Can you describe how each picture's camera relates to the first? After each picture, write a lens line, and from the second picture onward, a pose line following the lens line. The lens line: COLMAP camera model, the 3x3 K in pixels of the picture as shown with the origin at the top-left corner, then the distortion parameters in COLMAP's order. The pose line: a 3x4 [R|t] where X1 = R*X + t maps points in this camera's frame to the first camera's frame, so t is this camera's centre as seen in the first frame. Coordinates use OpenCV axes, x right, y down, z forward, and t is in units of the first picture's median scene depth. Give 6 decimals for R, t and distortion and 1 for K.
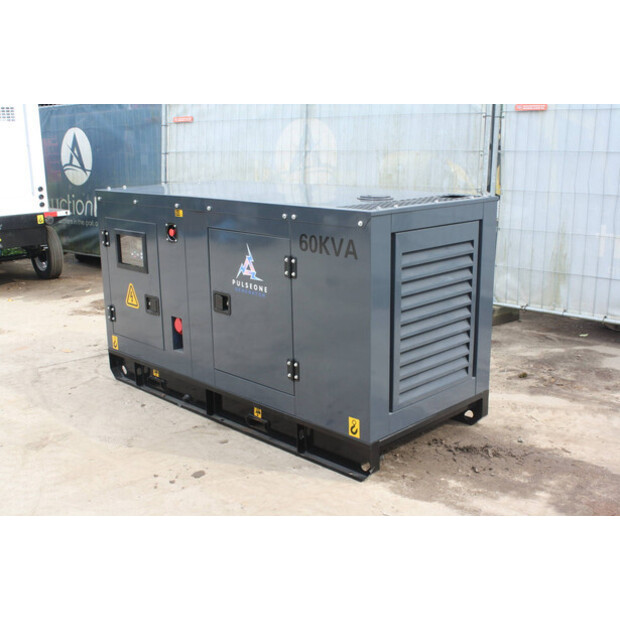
lens RADIAL K [[742.2, 0, 310.0], [0, 742.2, 310.0], [0, 0, 1]] dist [-0.094136, 0.033506]
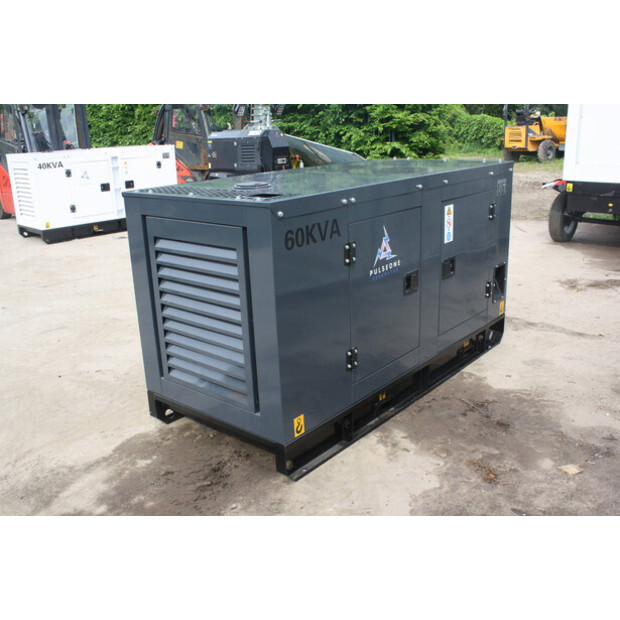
lens RADIAL K [[623.6, 0, 310.0], [0, 623.6, 310.0], [0, 0, 1]] dist [-0.088510, -0.010980]
pose [[0.090170, 0.301721, -0.949123, 0.851860], [-0.199850, 0.939102, 0.279549, -0.226234], [0.975669, 0.164475, 0.144978, 0.922520]]
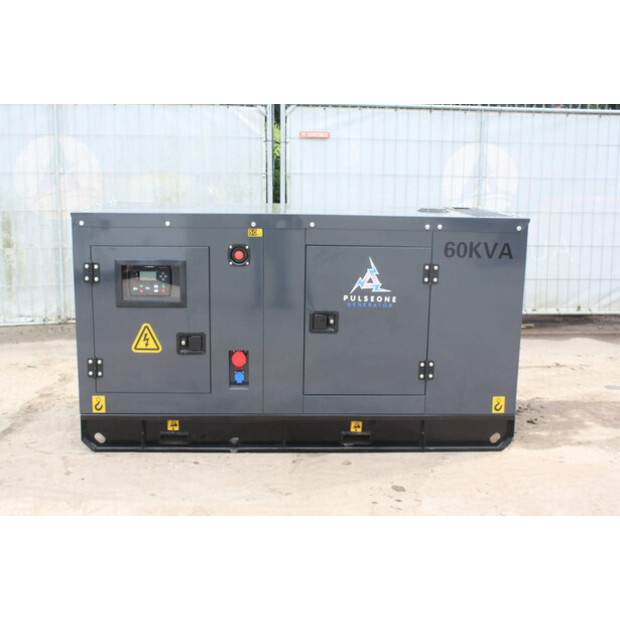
lens RADIAL K [[778.6, 0, 310.0], [0, 778.6, 310.0], [0, 0, 1]] dist [-0.090506, 0.047676]
pose [[0.673631, -0.110504, 0.730760, -0.869893], [0.146867, 0.989055, 0.014178, -0.042281], [-0.724329, 0.097774, 0.682487, 0.319062]]
